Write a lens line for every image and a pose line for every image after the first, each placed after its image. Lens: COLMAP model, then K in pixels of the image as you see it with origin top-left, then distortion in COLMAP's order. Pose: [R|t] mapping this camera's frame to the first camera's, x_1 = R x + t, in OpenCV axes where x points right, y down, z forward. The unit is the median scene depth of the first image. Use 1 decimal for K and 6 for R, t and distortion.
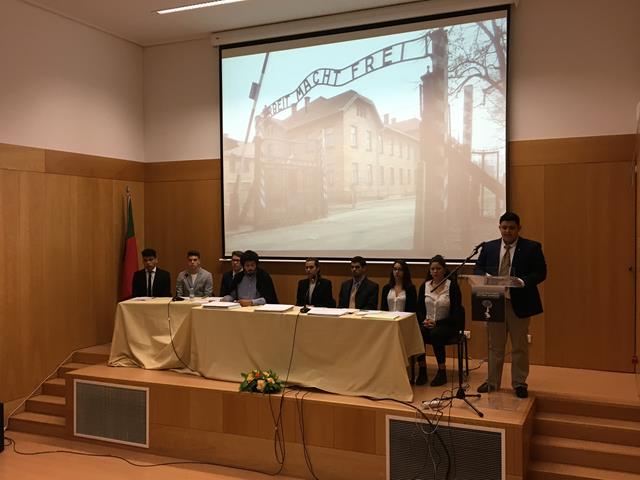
lens RADIAL K [[649.3, 0, 320.0], [0, 649.3, 240.0], [0, 0, 1]] dist [0.127487, -0.235704]
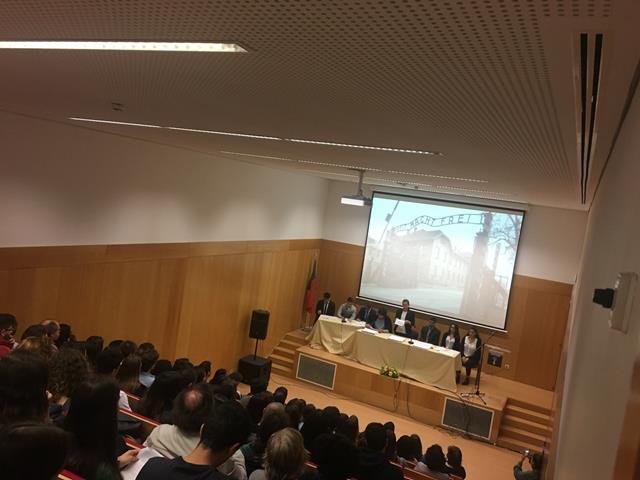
lens RADIAL K [[535.9, 0, 320.0], [0, 535.9, 240.0], [0, 0, 1]] dist [0.105846, -0.169798]
pose [[0.988573, 0.148255, -0.027289, -0.287197], [-0.146194, 0.987032, 0.066302, -0.273571], [0.036764, -0.061555, 0.997426, -0.726043]]
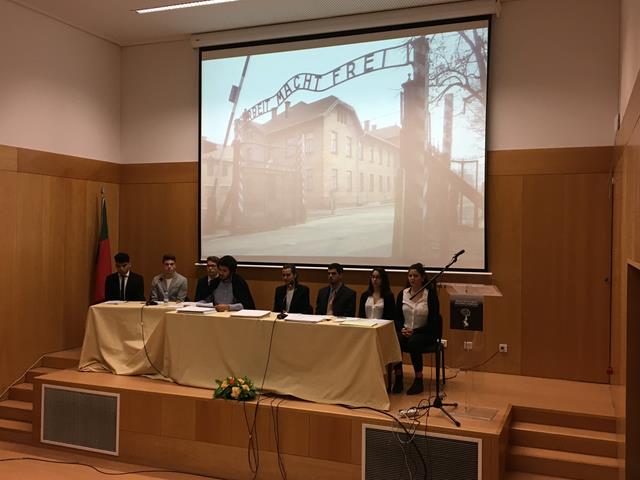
lens RADIAL K [[649.3, 0, 320.0], [0, 649.3, 240.0], [0, 0, 1]] dist [0.127487, -0.235704]
pose [[0.999179, 0.018271, 0.036149, -0.002758], [-0.017856, 0.999771, -0.011782, 0.002553], [-0.036356, 0.011127, 0.999277, 0.009687]]
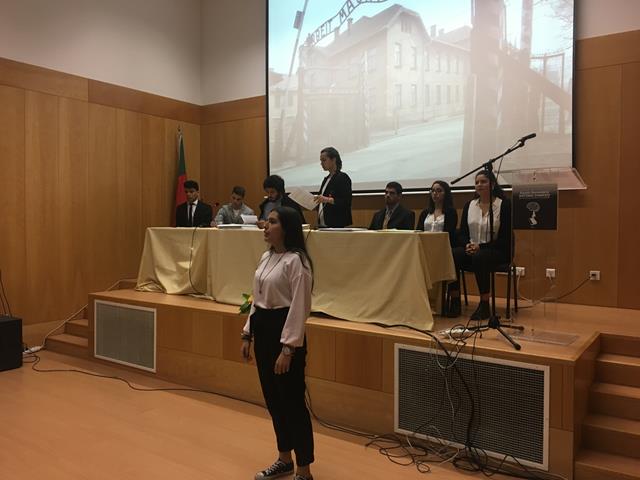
lens RADIAL K [[535.9, 0, 320.0], [0, 535.9, 240.0], [0, 0, 1]] dist [0.105846, -0.169798]
pose [[0.982805, 0.016899, -0.183871, 0.095026], [-0.014589, 0.999797, 0.013906, 0.097305], [0.184069, -0.010985, 0.982852, 0.246728]]
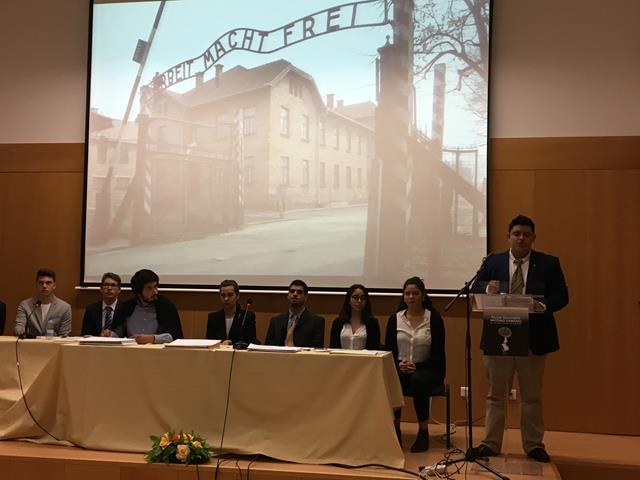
lens RADIAL K [[852.8, 0, 320.0], [0, 852.8, 240.0], [0, 0, 1]] dist [0.134543, -0.275335]
pose [[0.972835, 0.043029, 0.227465, -0.132002], [-0.024218, 0.996099, -0.084852, 0.060084], [-0.230229, 0.077039, 0.970082, 0.065502]]
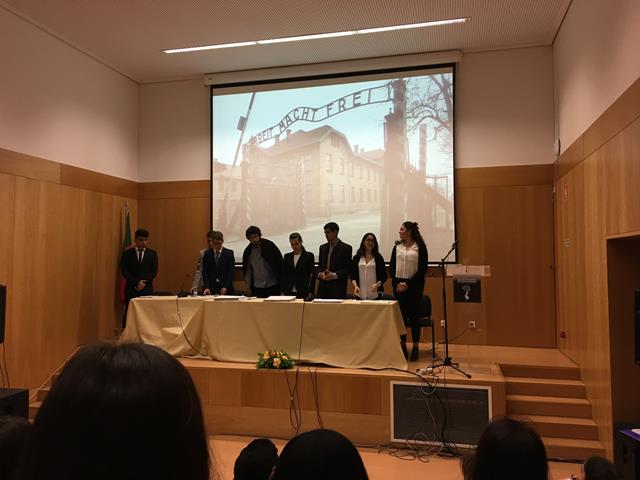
lens RADIAL K [[535.9, 0, 320.0], [0, 535.9, 240.0], [0, 0, 1]] dist [0.105846, -0.169798]
pose [[0.984801, 0.009910, 0.173402, -0.147038], [0.000705, 0.998135, -0.061046, 0.050676], [-0.173683, 0.060241, 0.982957, 0.023724]]
